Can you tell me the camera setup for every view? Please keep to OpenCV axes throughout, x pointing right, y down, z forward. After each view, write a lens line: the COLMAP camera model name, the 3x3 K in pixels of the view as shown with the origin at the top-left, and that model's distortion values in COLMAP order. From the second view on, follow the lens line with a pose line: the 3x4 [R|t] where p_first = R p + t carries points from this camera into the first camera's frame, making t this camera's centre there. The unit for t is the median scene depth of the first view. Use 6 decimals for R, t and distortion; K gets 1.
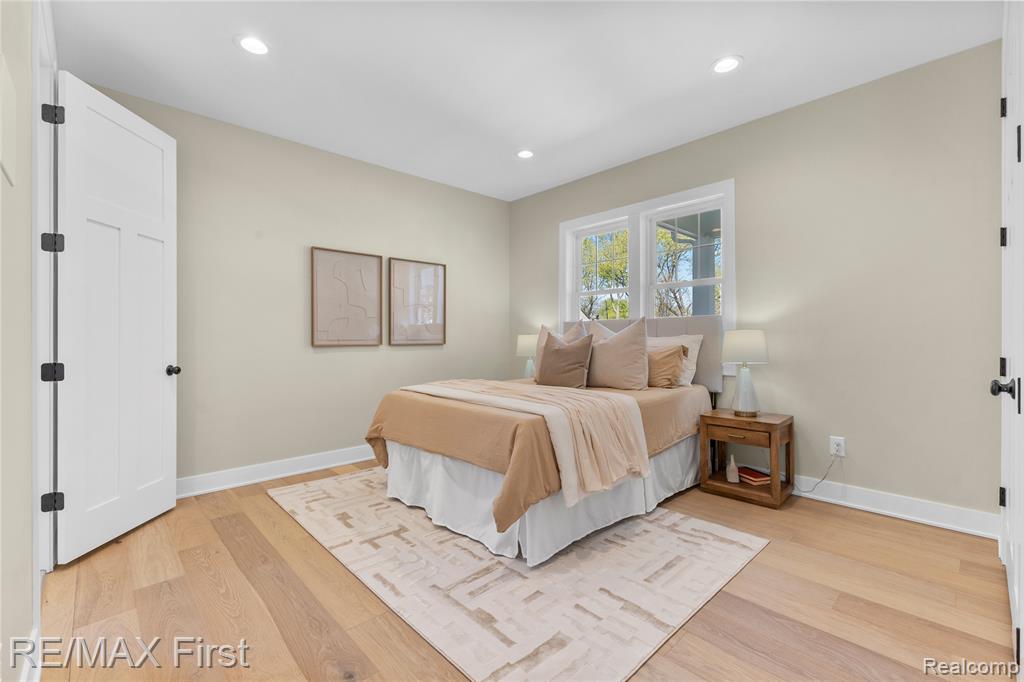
lens RADIAL K [[438.3, 0, 516.3], [0, 438.3, 340.7], [0, 0, 1]] dist [0.002147, 0.000230]
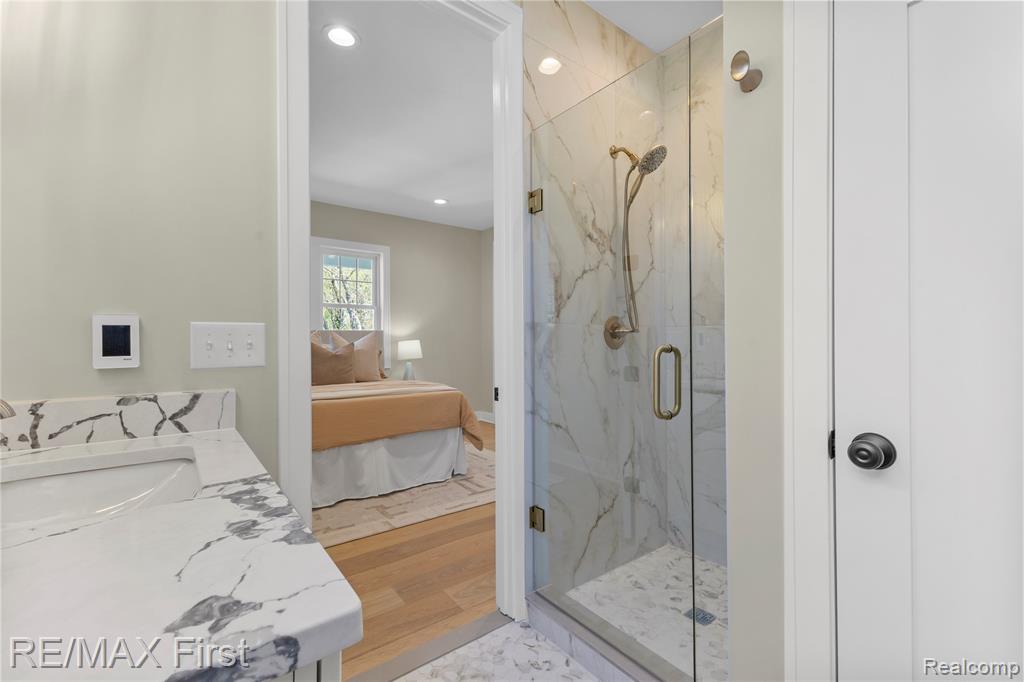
lens RADIAL K [[438.3, 0, 516.3], [0, 438.3, 340.7], [0, 0, 1]] dist [0.002147, 0.000230]
pose [[0.098891, 0.003519, 0.995092, -1.499829], [0.009155, 0.999948, -0.004446, -0.012723], [-0.995056, 0.009550, 0.098854, 0.536288]]
